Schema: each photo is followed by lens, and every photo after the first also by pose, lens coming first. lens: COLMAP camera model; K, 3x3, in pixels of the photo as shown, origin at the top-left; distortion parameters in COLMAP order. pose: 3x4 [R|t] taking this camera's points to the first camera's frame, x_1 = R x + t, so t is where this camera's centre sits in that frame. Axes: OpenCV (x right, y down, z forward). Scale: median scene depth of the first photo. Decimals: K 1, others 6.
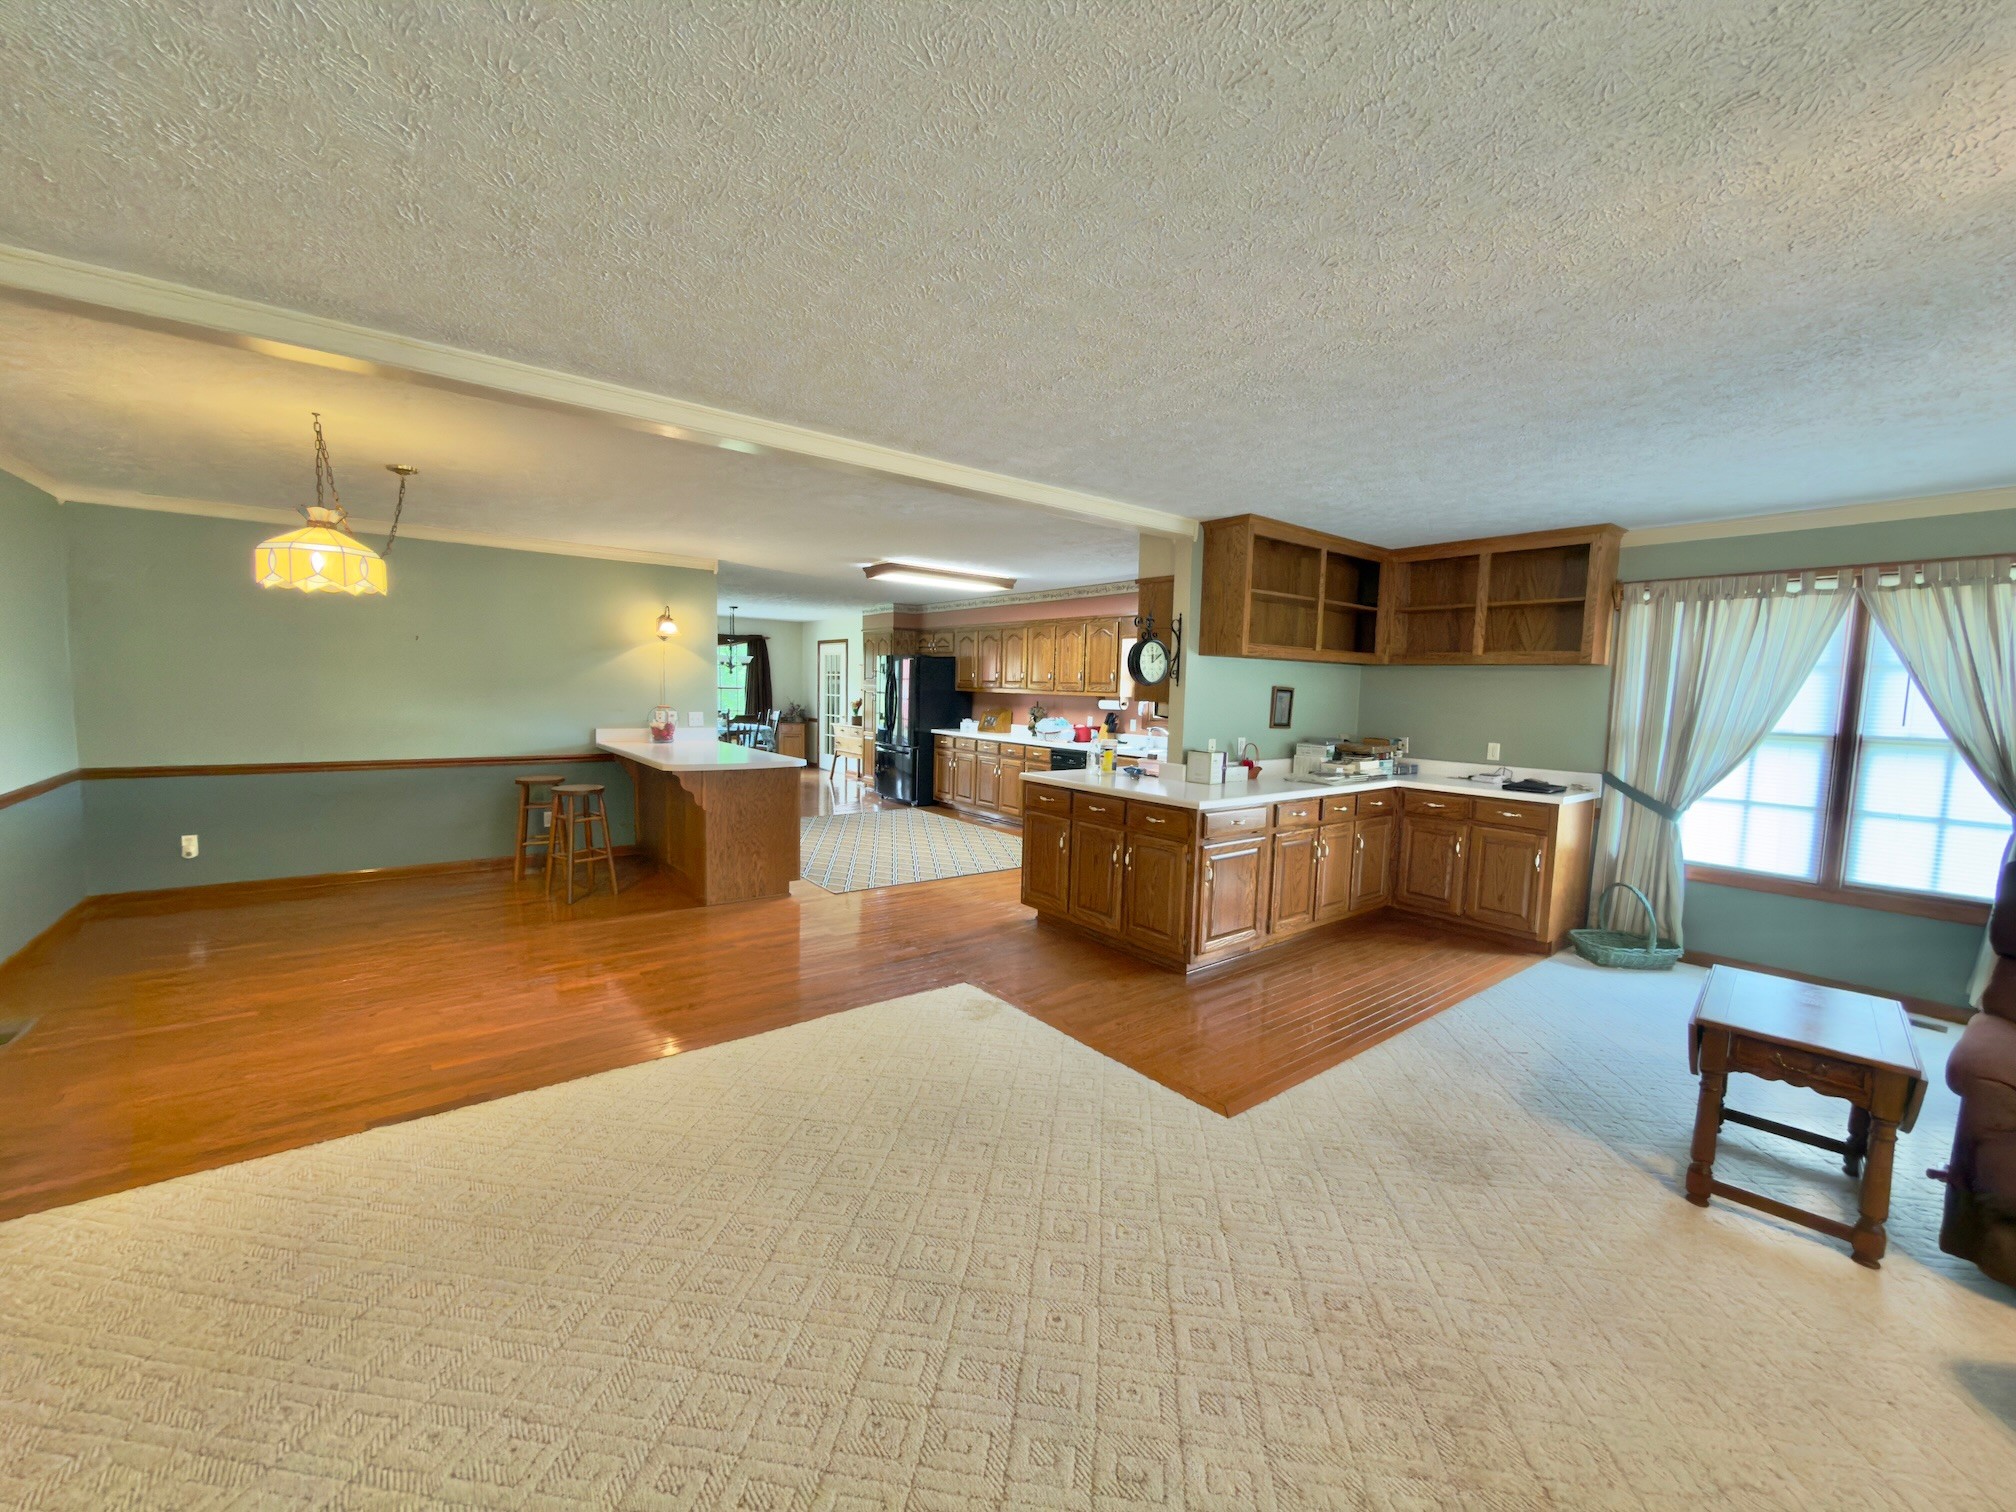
lens RADIAL K [[797.9, 0, 1008.0], [0, 797.9, 754.7], [0, 0, 1]] dist [-0.003292, 0.000499]
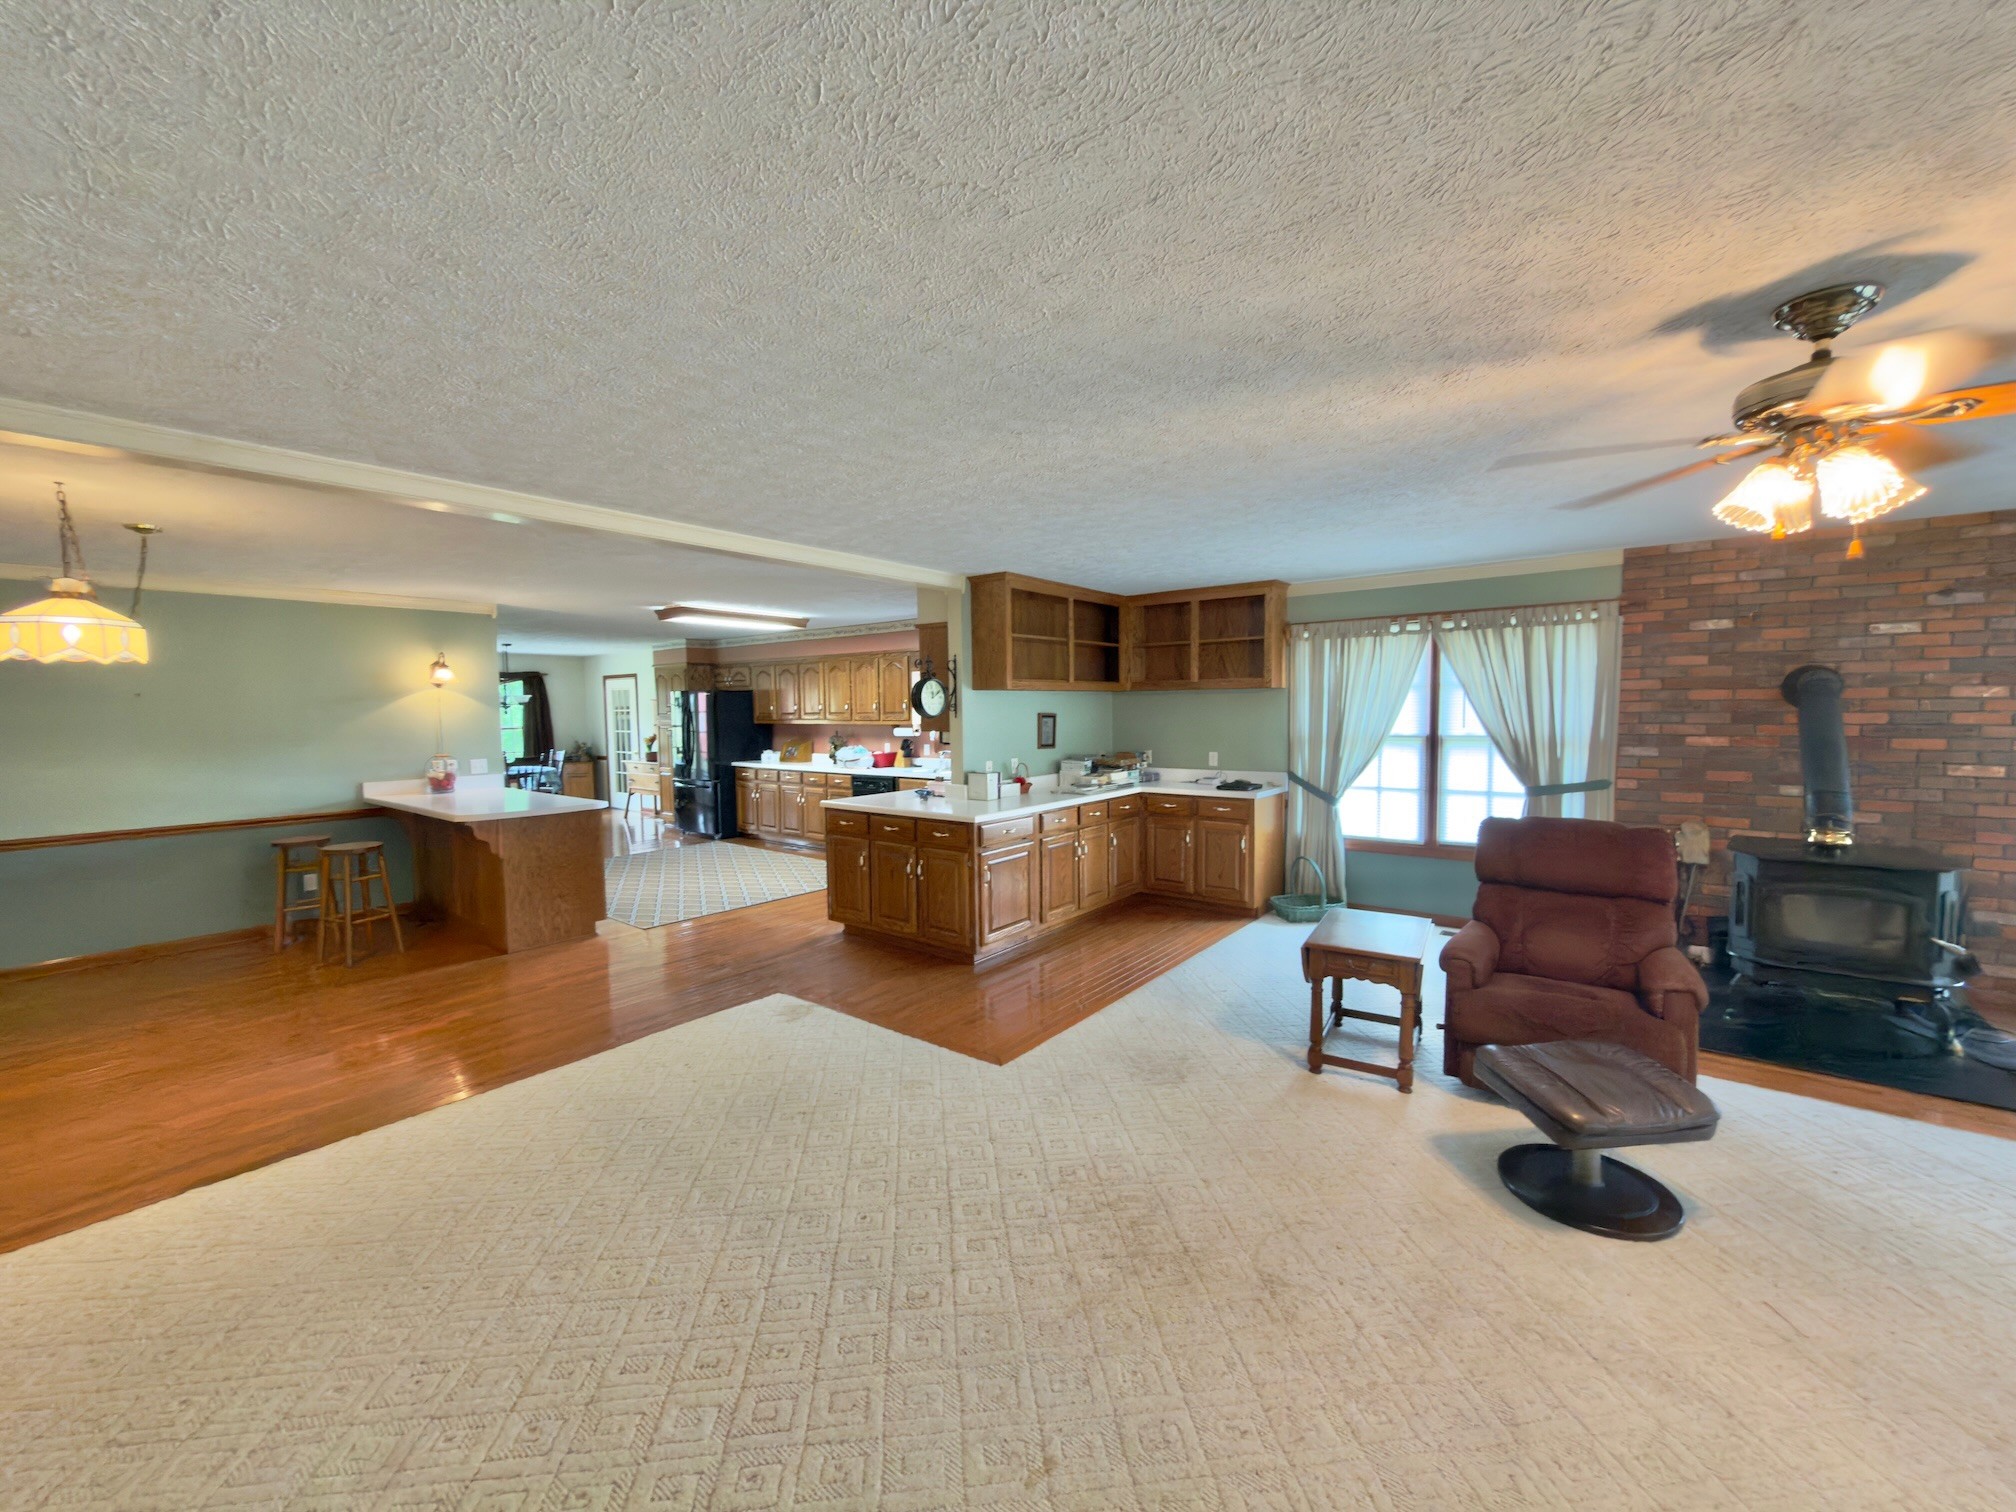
lens RADIAL K [[797.9, 0, 1007.7], [0, 797.9, 759.4], [0, 0, 1]] dist [-0.003292, 0.000499]
pose [[0.970034, -0.052448, 0.237241, 0.008916], [0.056765, 0.998322, -0.011401, -0.008959], [-0.236245, 0.024526, 0.971384, -0.162219]]
